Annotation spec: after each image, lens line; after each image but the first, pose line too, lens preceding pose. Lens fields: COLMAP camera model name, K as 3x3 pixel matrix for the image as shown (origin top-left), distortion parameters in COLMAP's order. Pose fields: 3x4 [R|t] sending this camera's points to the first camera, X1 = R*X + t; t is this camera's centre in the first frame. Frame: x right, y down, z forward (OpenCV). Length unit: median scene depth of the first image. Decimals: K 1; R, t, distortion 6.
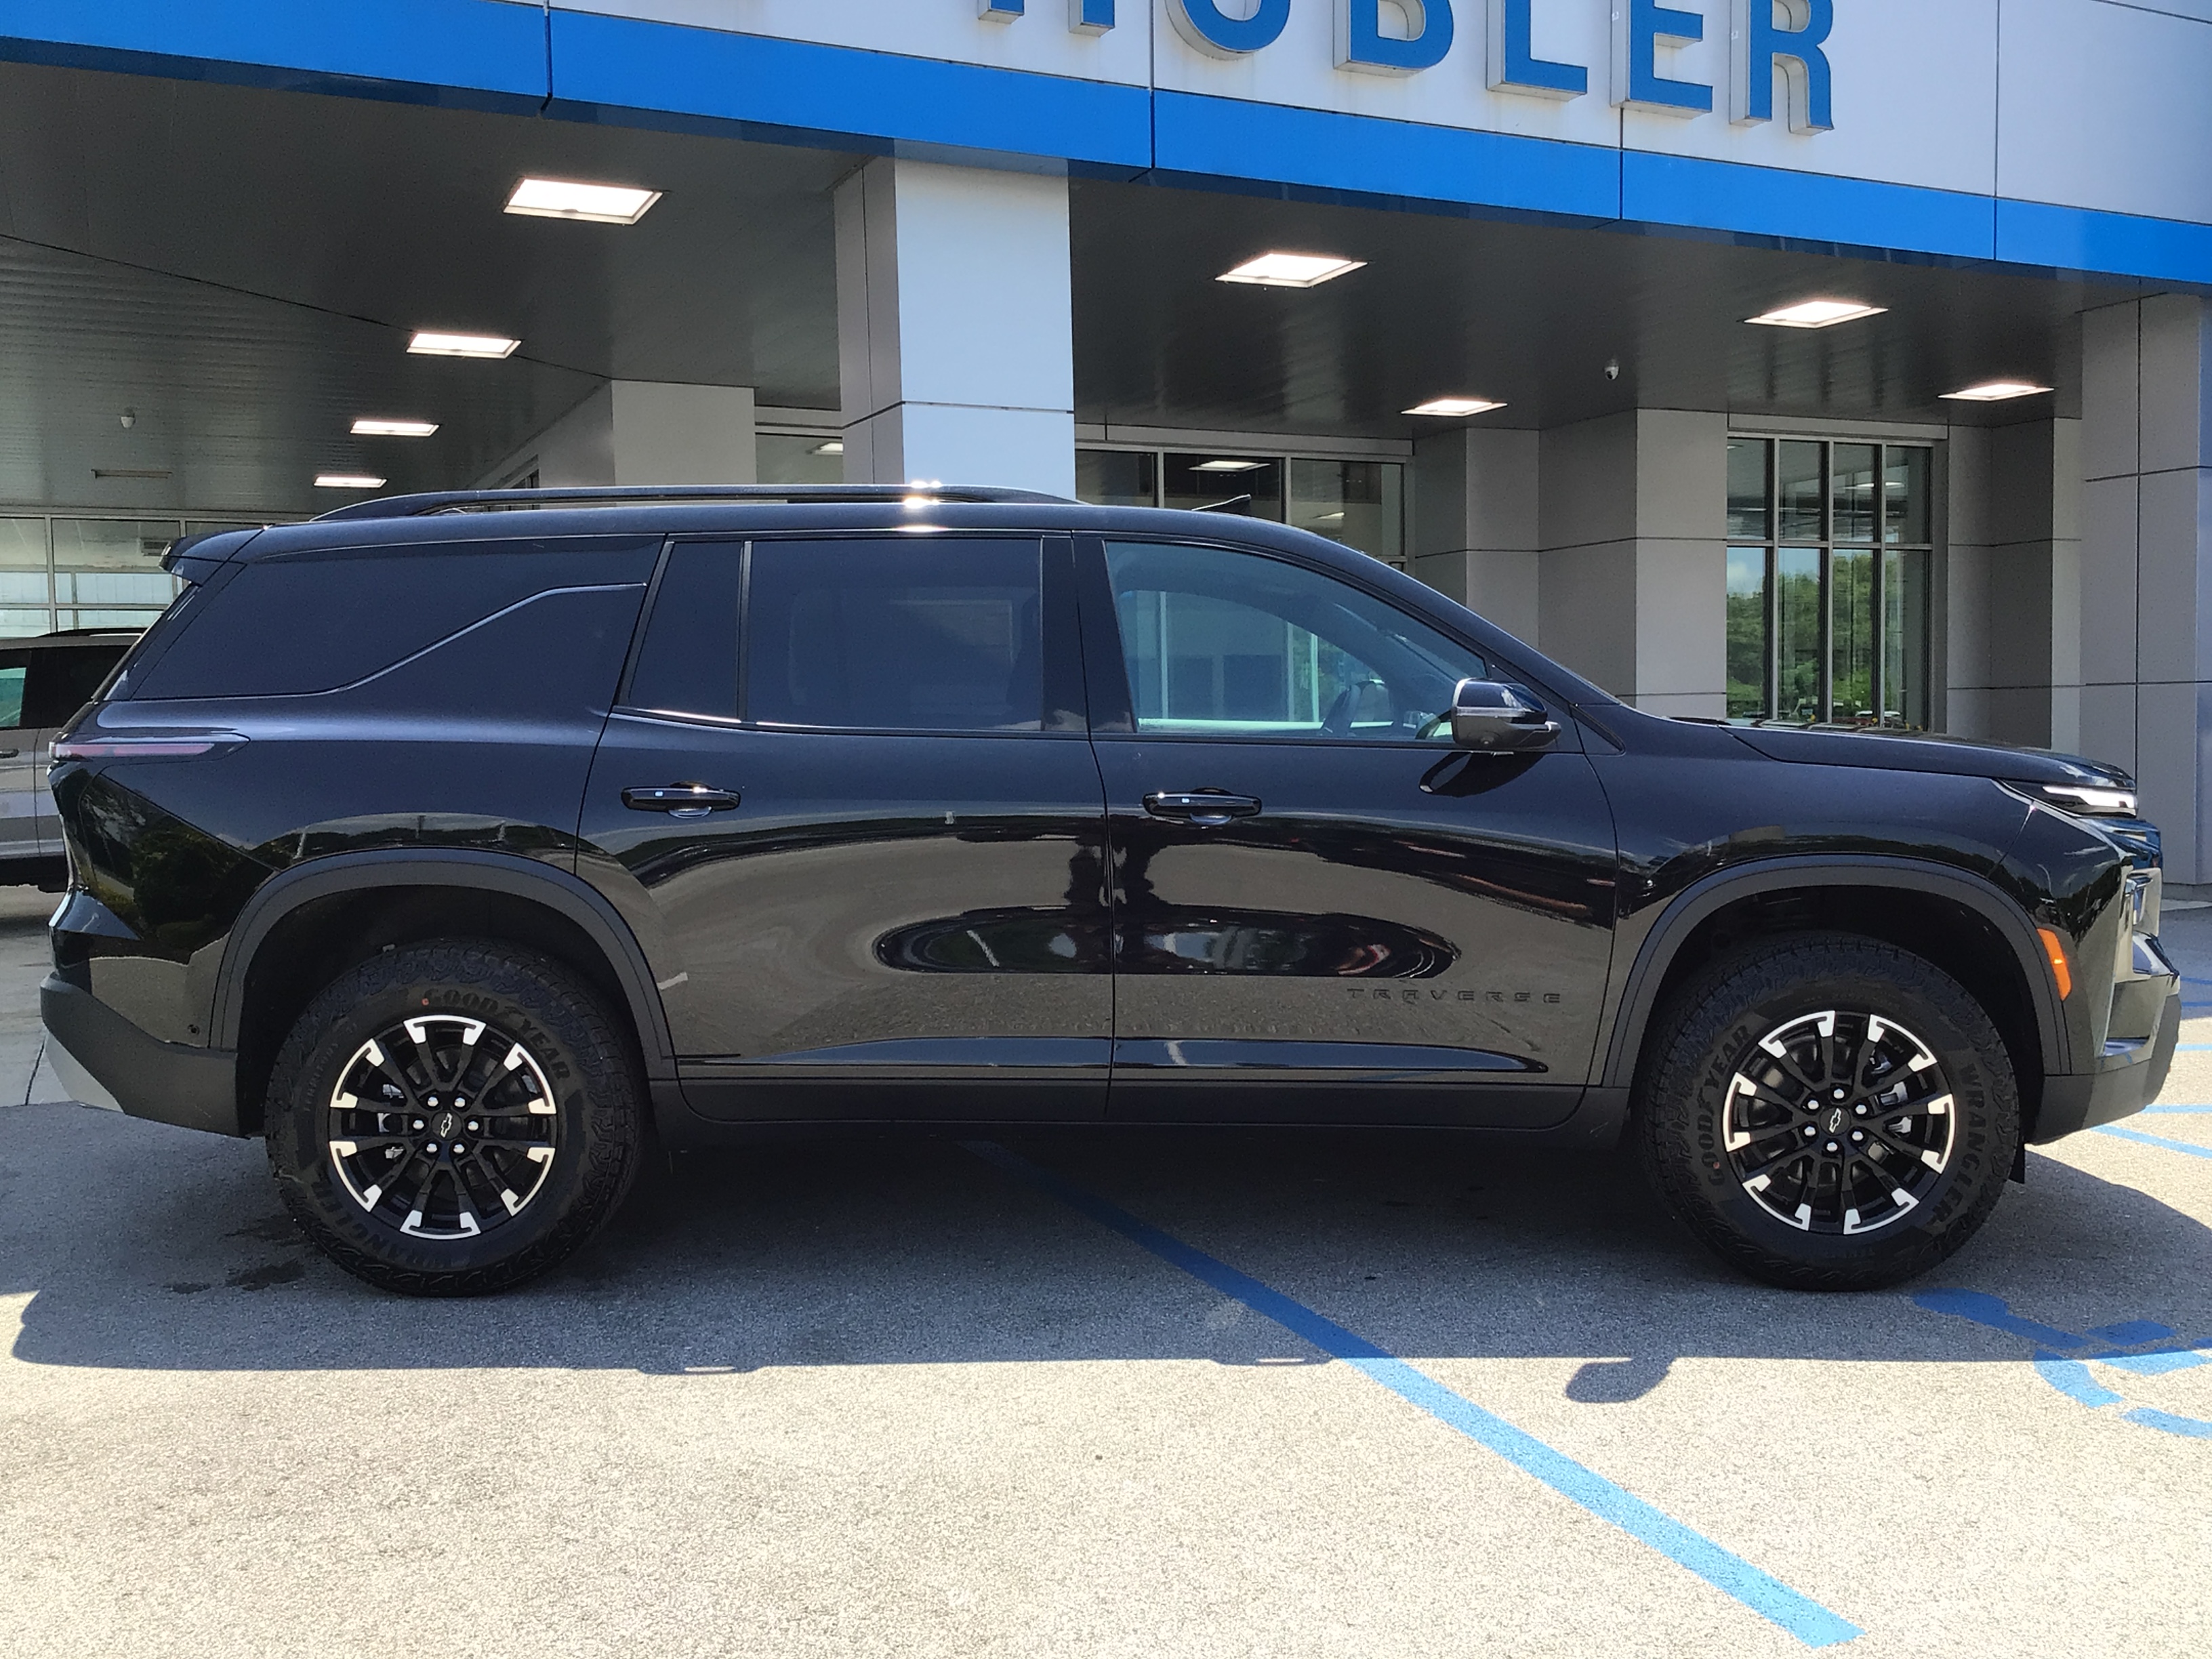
lens RADIAL K [[2041.1, 0, 1126.8], [0, 2041.1, 841.8], [0, 0, 1]] dist [0.032646, 0.000000]
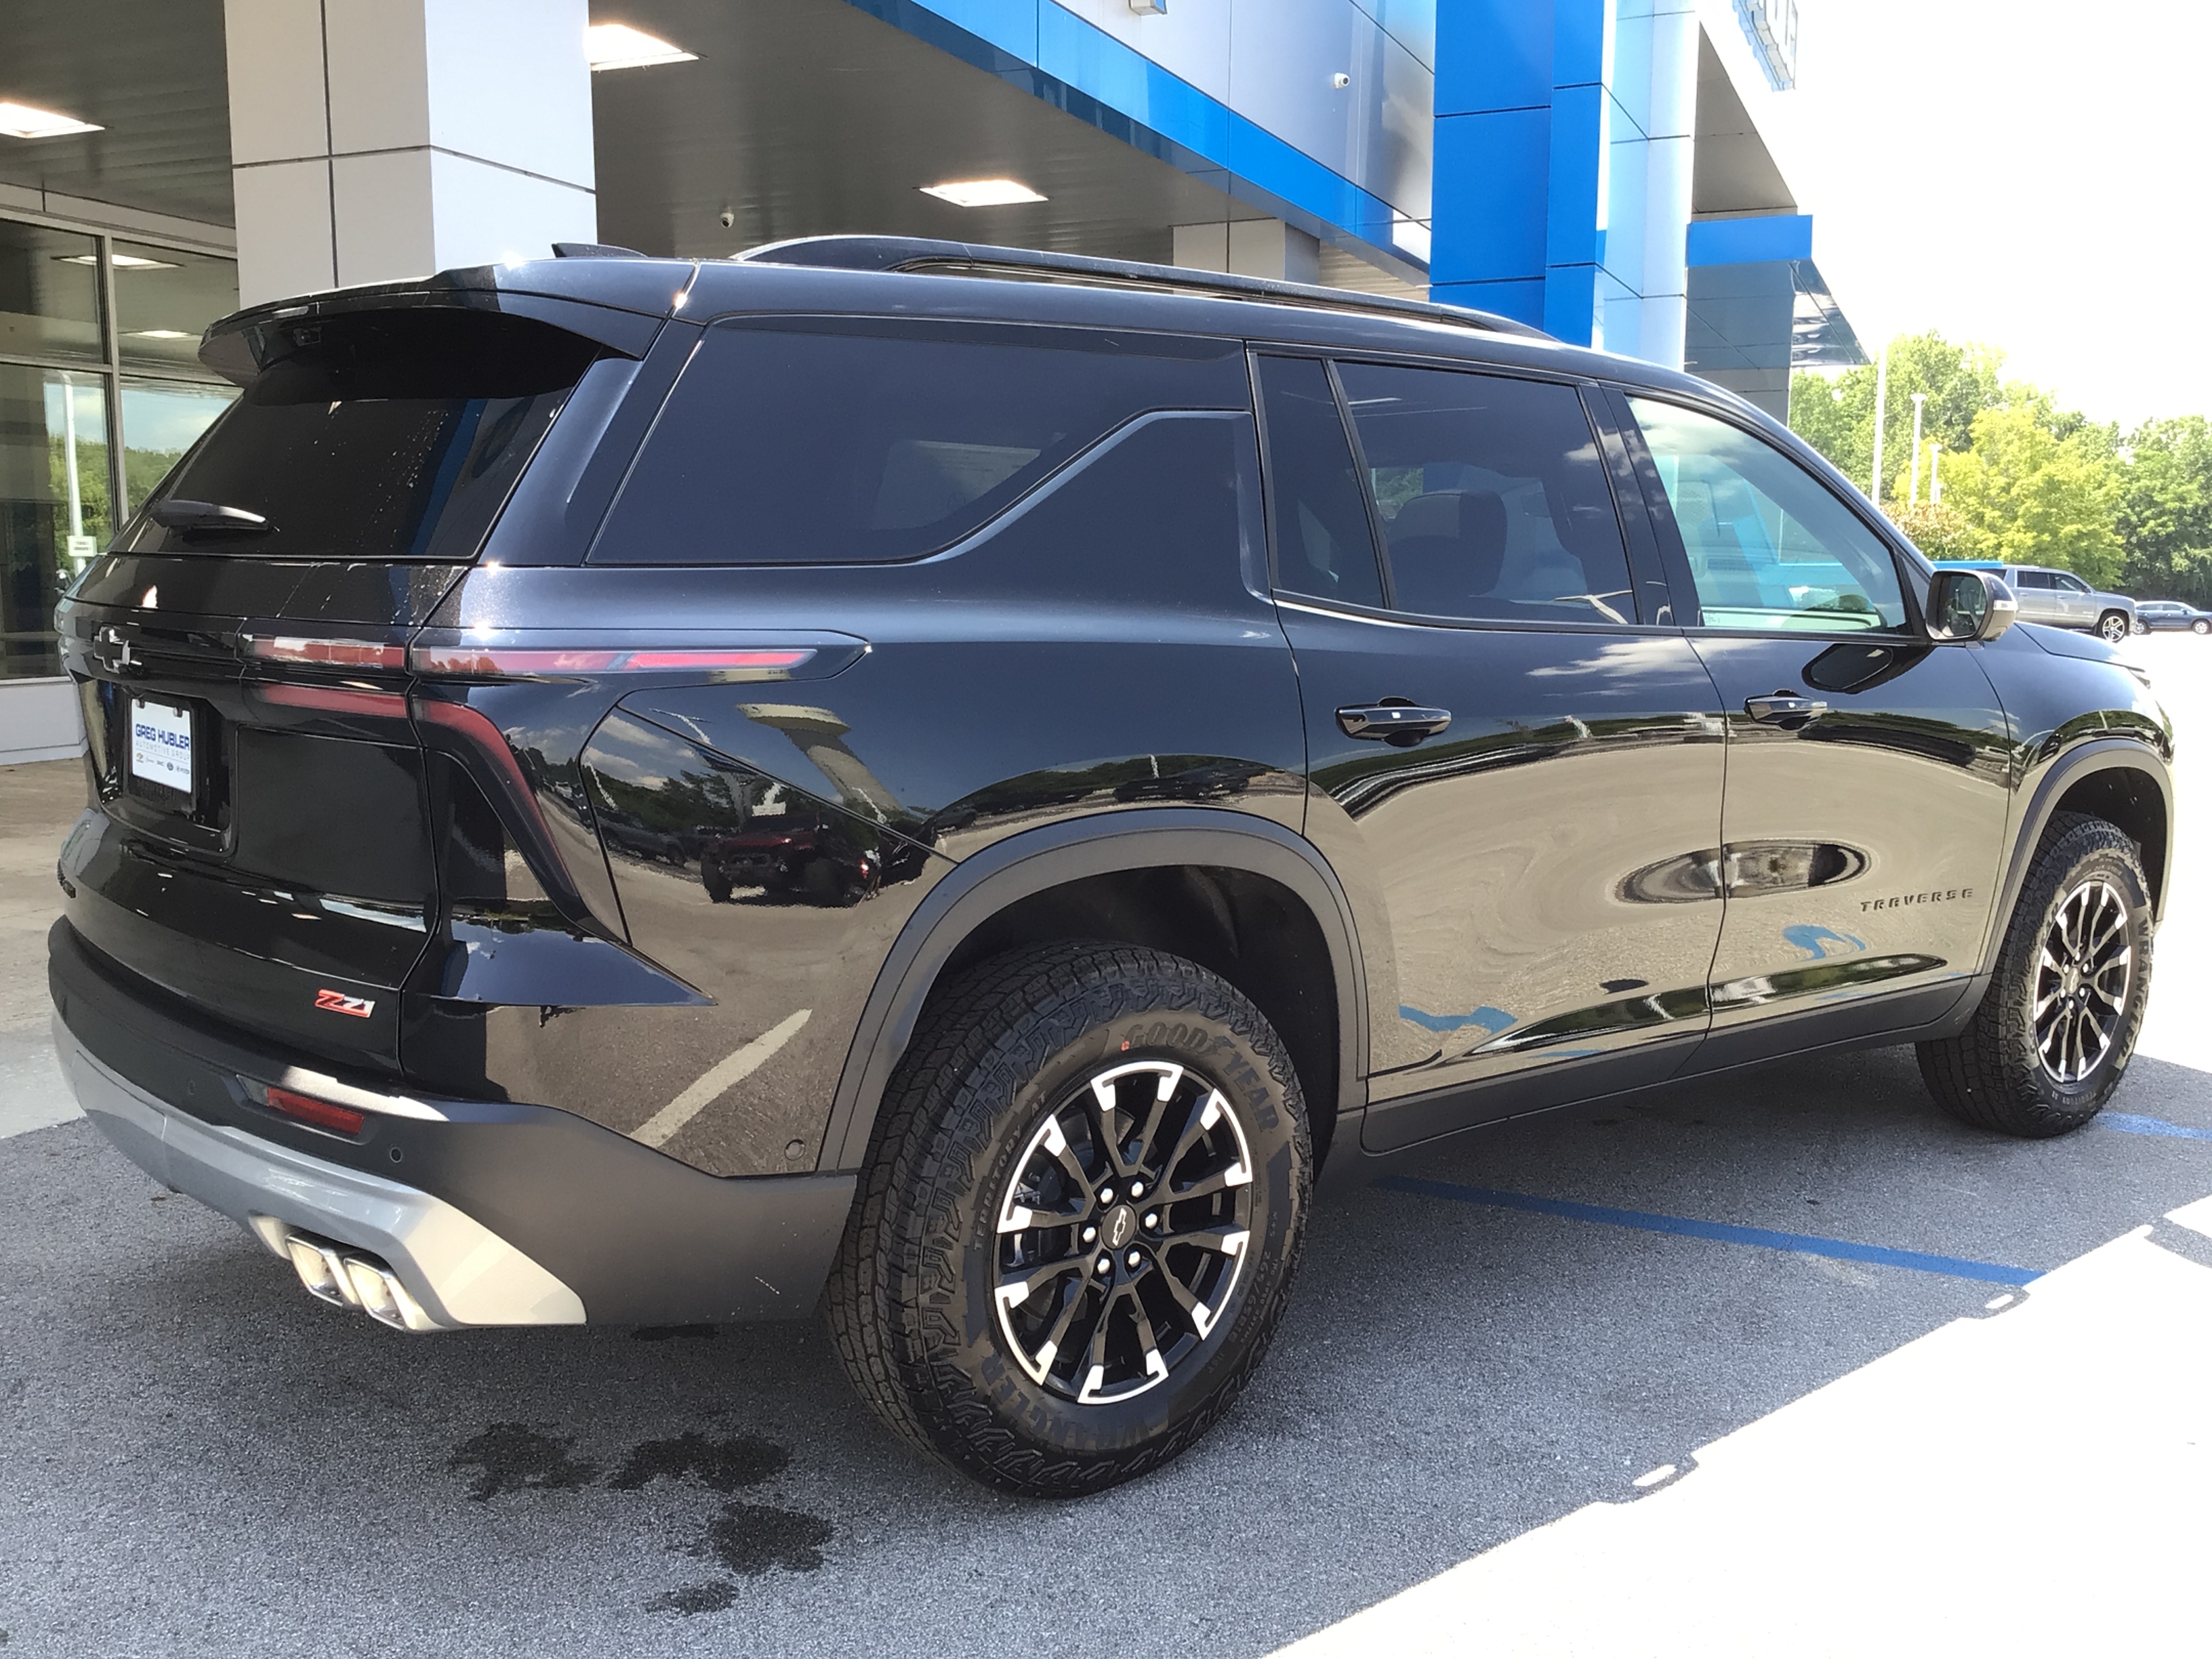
lens RADIAL K [[2041.1, 0, 1099.7], [0, 2041.1, 820.1], [0, 0, 1]] dist [0.032646, 0.000000]
pose [[0.756893, -0.062582, 0.650536, -0.760045], [0.024020, 0.997396, 0.068003, -0.037250], [-0.653097, -0.035845, 0.756425, 0.515336]]
